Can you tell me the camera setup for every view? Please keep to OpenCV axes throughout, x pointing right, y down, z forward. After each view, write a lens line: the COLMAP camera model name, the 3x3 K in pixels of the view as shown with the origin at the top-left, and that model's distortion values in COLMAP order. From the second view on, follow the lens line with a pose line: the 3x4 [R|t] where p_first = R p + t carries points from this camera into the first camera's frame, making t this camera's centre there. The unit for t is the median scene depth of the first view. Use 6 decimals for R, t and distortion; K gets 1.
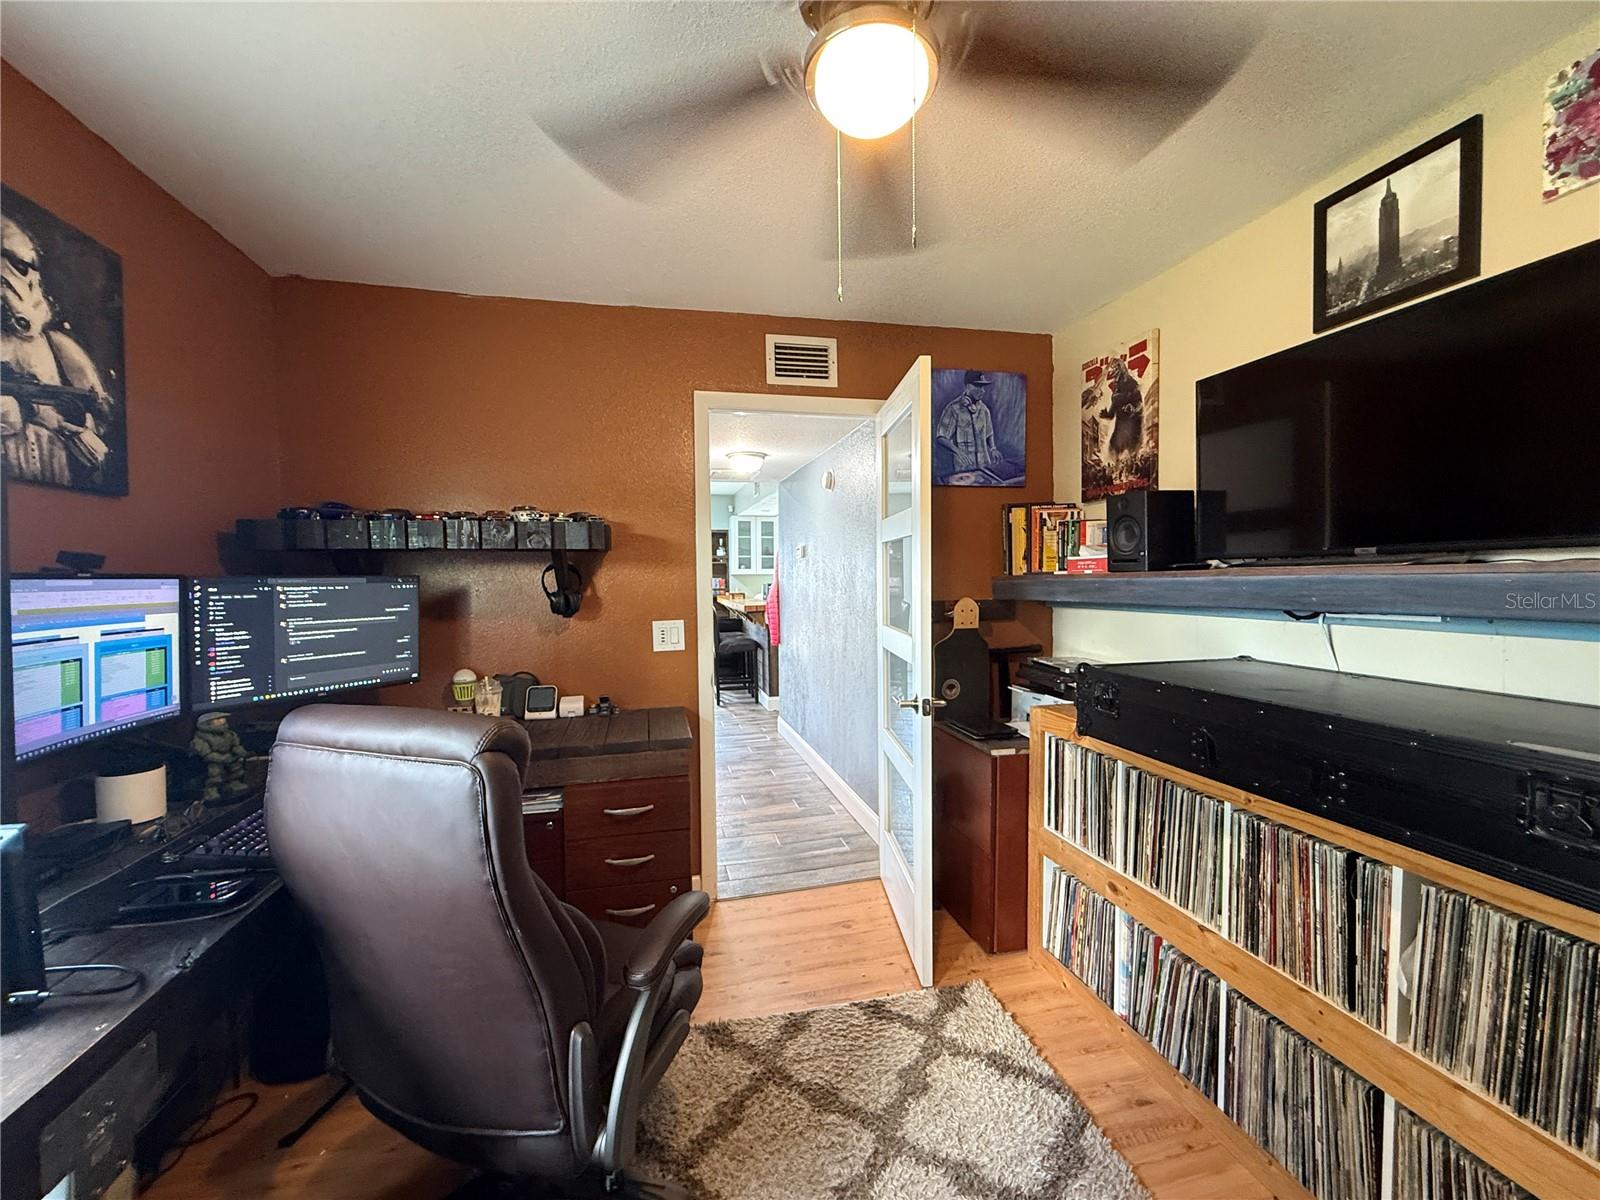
lens RADIAL K [[642.8, 0, 796.9], [0, 642.8, 597.4], [0, 0, 1]] dist [-0.002400, 0.000070]
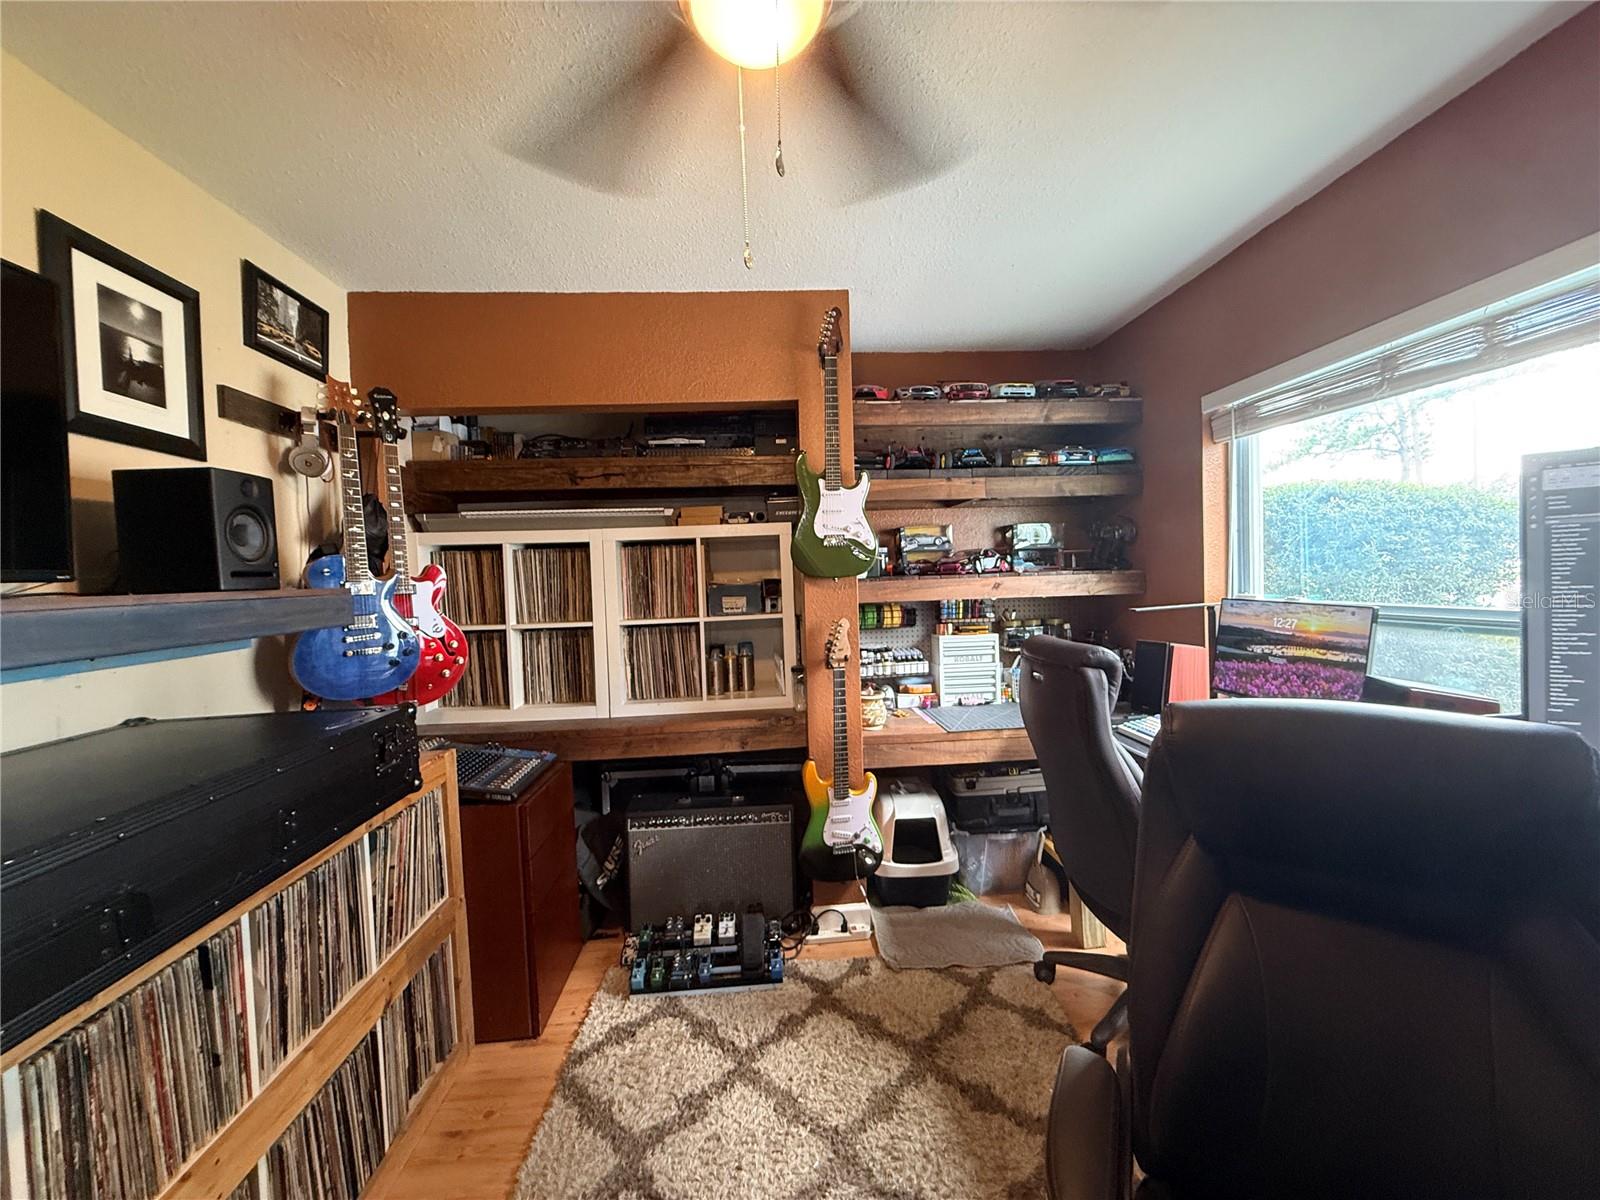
lens RADIAL K [[642.8, 0, 796.9], [0, 642.8, 597.4], [0, 0, 1]] dist [-0.002400, 0.000070]
pose [[-0.984451, 0.039508, 0.171158, -0.036299], [0.051206, 0.996605, 0.064476, -0.047938], [-0.168030, 0.072238, -0.983132, 1.403407]]
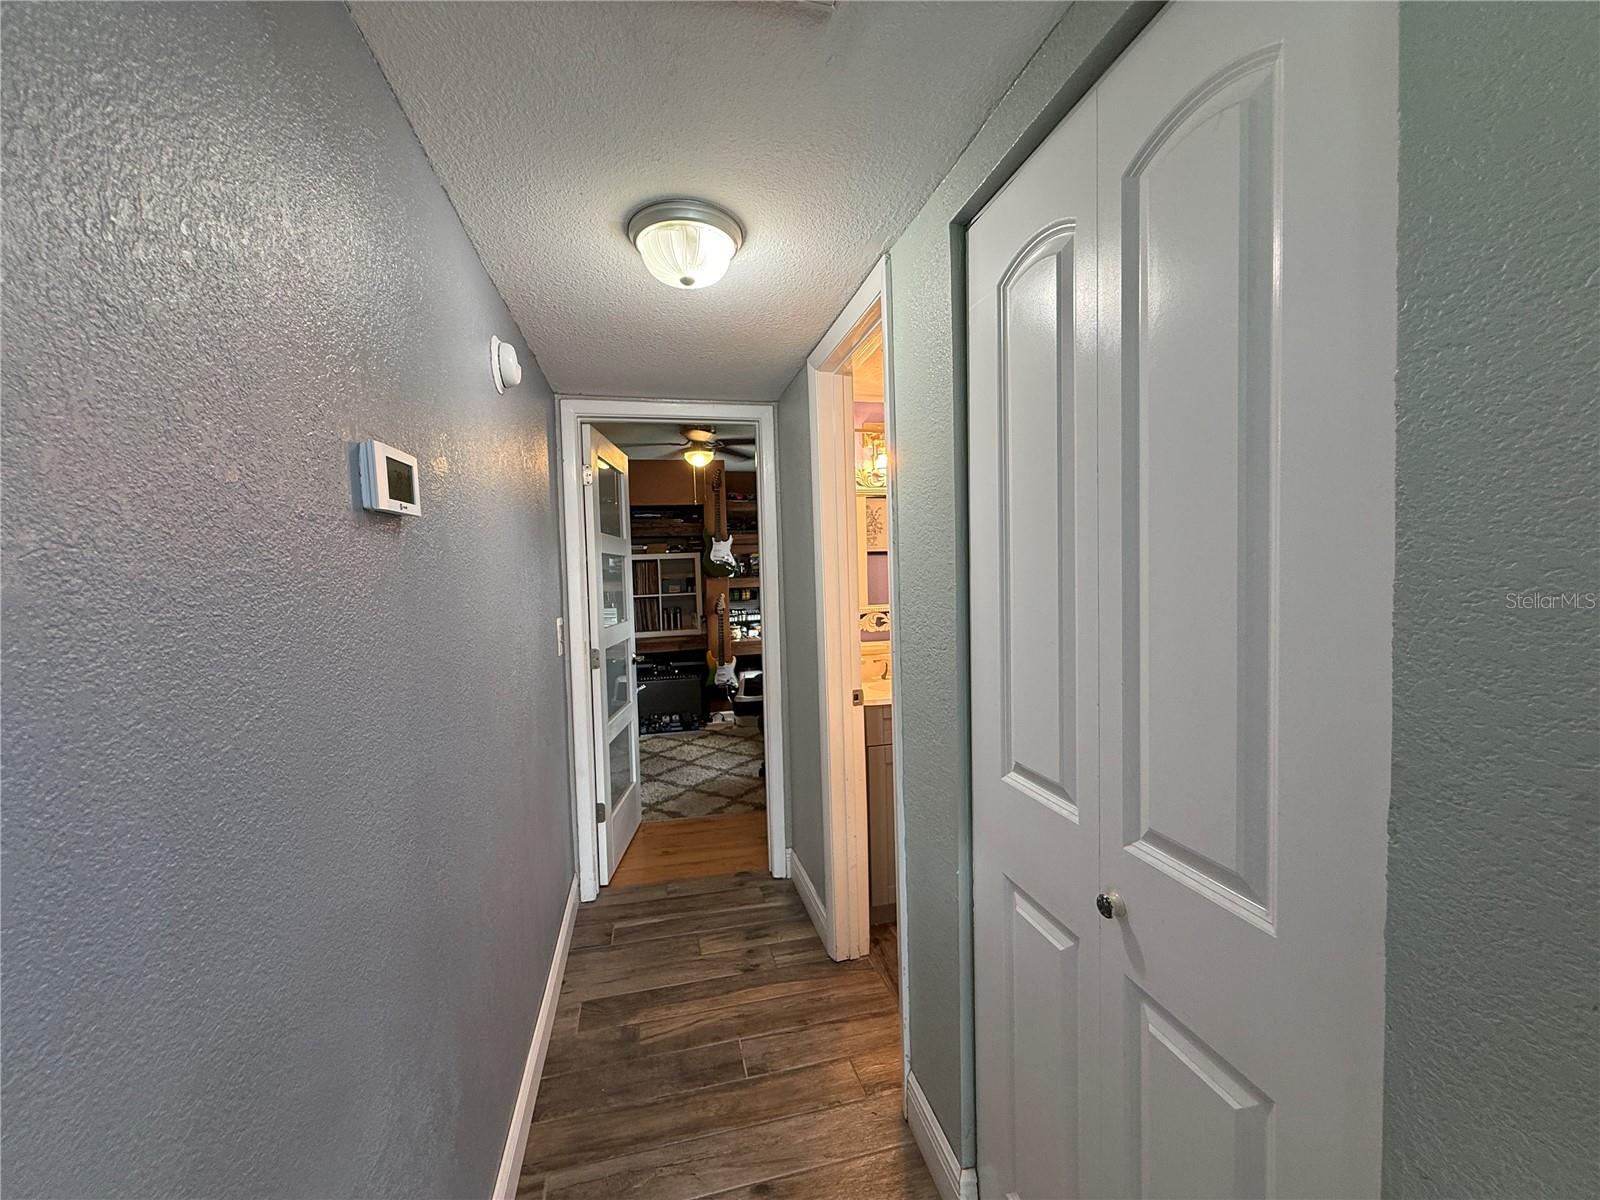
lens RADIAL K [[642.8, 0, 796.9], [0, 642.8, 597.4], [0, 0, 1]] dist [-0.002400, 0.000070]
pose [[-0.999029, 0.043258, 0.008364, -0.368428], [0.043775, 0.996063, 0.077089, -0.148611], [-0.004996, 0.077380, -0.996989, 3.784535]]
